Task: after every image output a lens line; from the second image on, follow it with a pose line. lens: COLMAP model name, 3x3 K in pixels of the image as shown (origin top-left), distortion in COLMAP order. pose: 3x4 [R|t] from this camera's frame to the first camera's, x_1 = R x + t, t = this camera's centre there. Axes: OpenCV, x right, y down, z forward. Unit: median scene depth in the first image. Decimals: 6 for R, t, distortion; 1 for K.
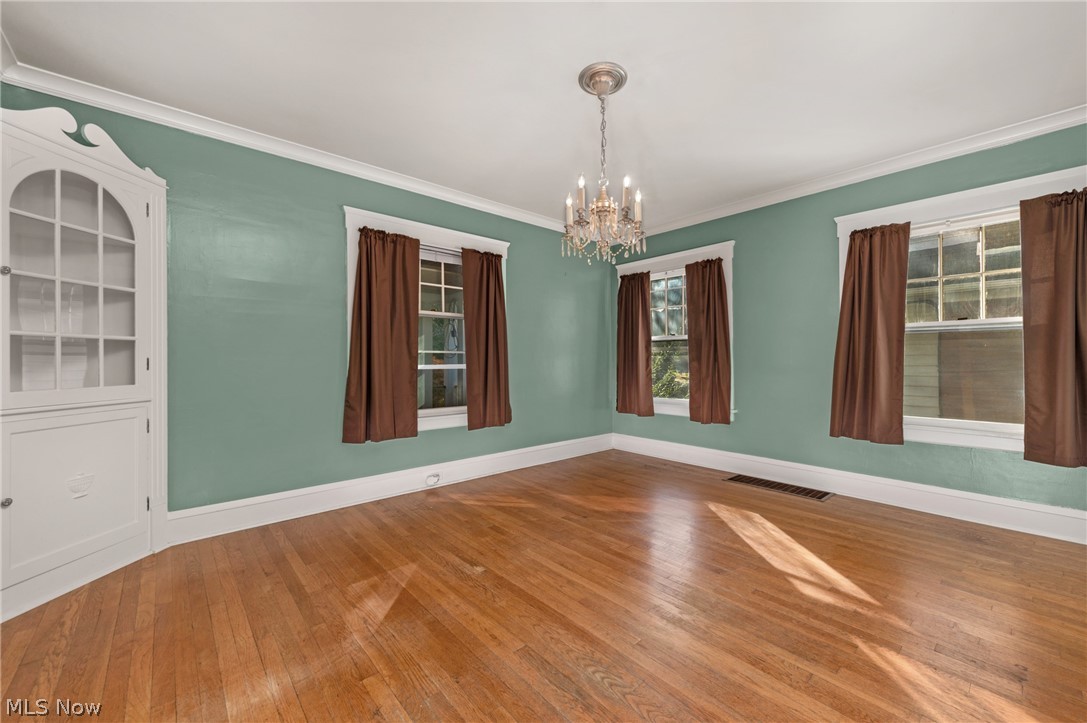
lens RADIAL K [[424.5, 0, 580.6], [0, 424.5, 361.3], [0, 0, 1]] dist [0.015537, -0.001013]
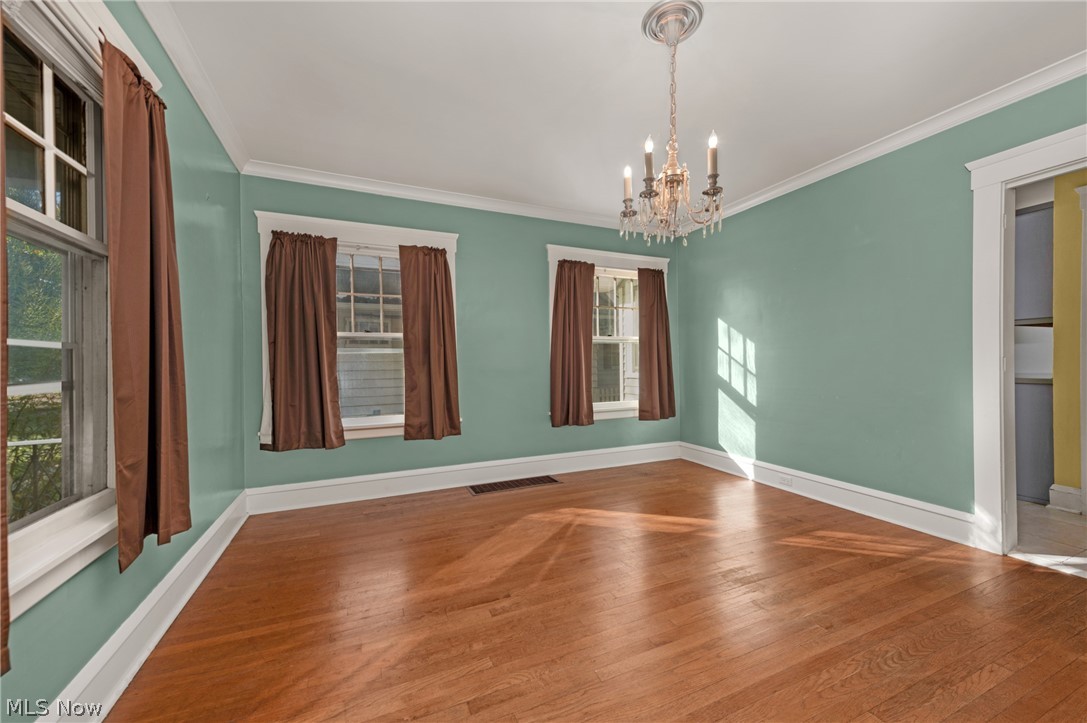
lens RADIAL K [[424.5, 0, 542.0], [0, 424.5, 360.7], [0, 0, 1]] dist [0.015537, -0.001013]
pose [[0.332043, 0.000492, 0.943264, -0.570692], [0.010136, 0.999940, -0.004089, -0.005466], [-0.943210, 0.010919, 0.332018, 0.668833]]
